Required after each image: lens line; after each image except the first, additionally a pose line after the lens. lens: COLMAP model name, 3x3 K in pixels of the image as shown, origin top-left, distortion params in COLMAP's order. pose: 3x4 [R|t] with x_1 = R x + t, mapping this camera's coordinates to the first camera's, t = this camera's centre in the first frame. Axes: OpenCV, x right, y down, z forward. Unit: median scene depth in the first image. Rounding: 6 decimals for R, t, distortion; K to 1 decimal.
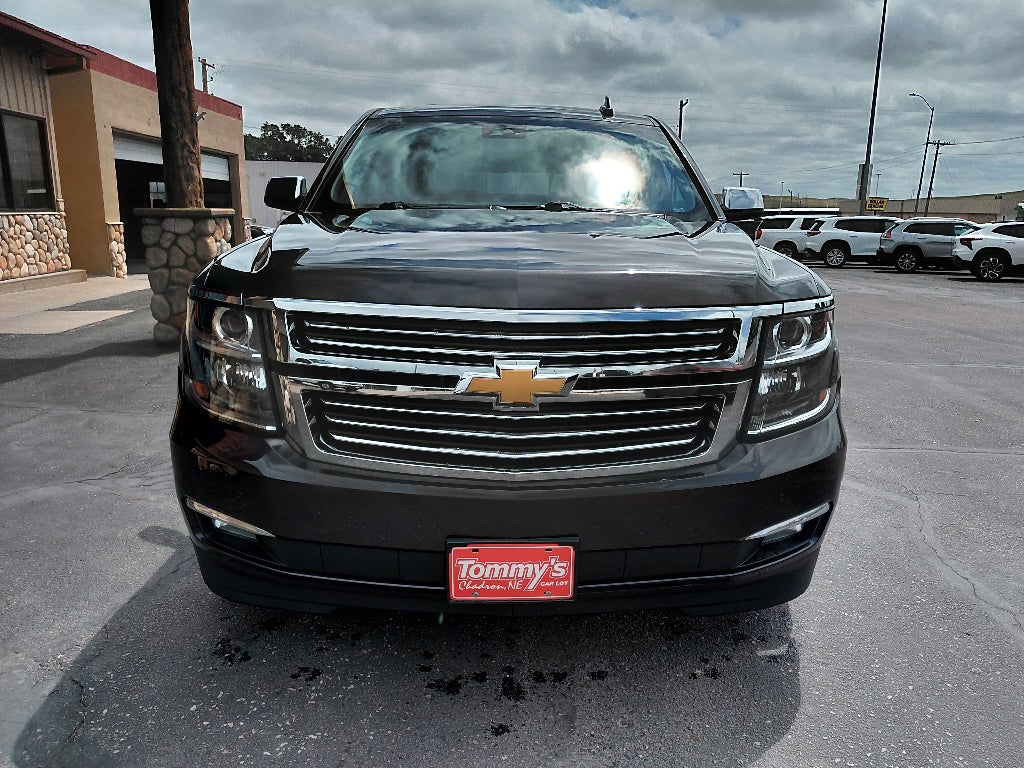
lens RADIAL K [[787.5, 0, 512.0], [0, 787.5, 384.0], [0, 0, 1]] dist [0.044996, -0.100468]
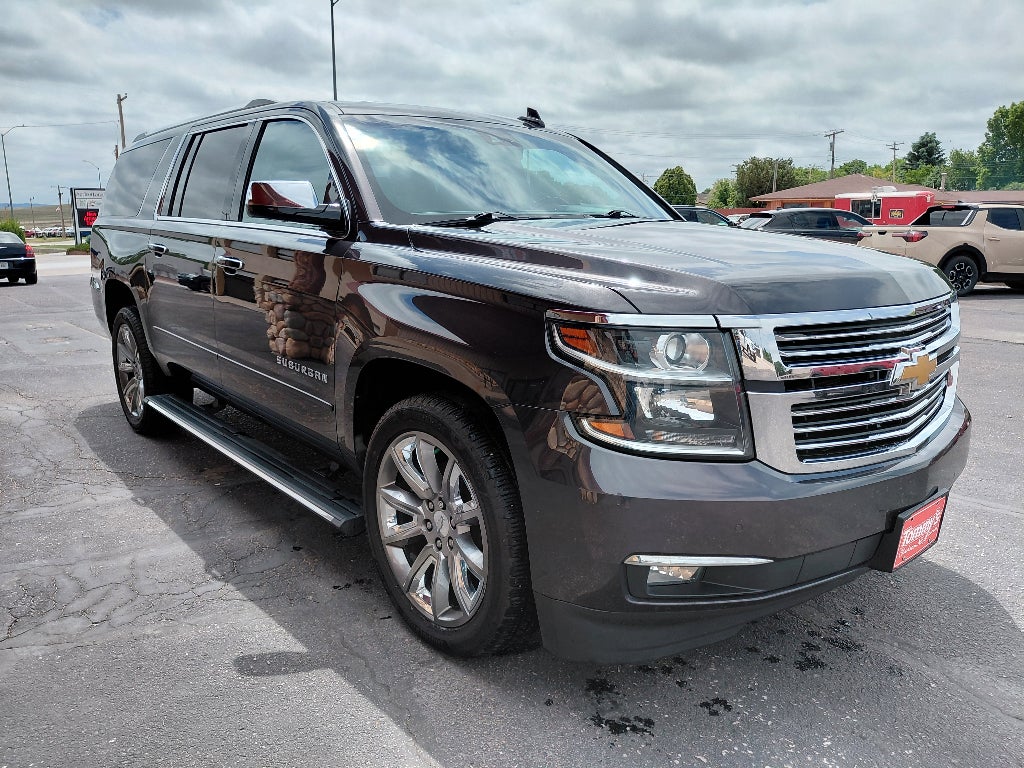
lens RADIAL K [[787.5, 0, 512.0], [0, 787.5, 384.0], [0, 0, 1]] dist [0.044996, -0.100468]
pose [[0.771626, -0.152274, 0.617581, -0.977953], [0.152565, 0.986887, 0.052712, -0.113985], [-0.617509, 0.053547, 0.784739, 0.361962]]
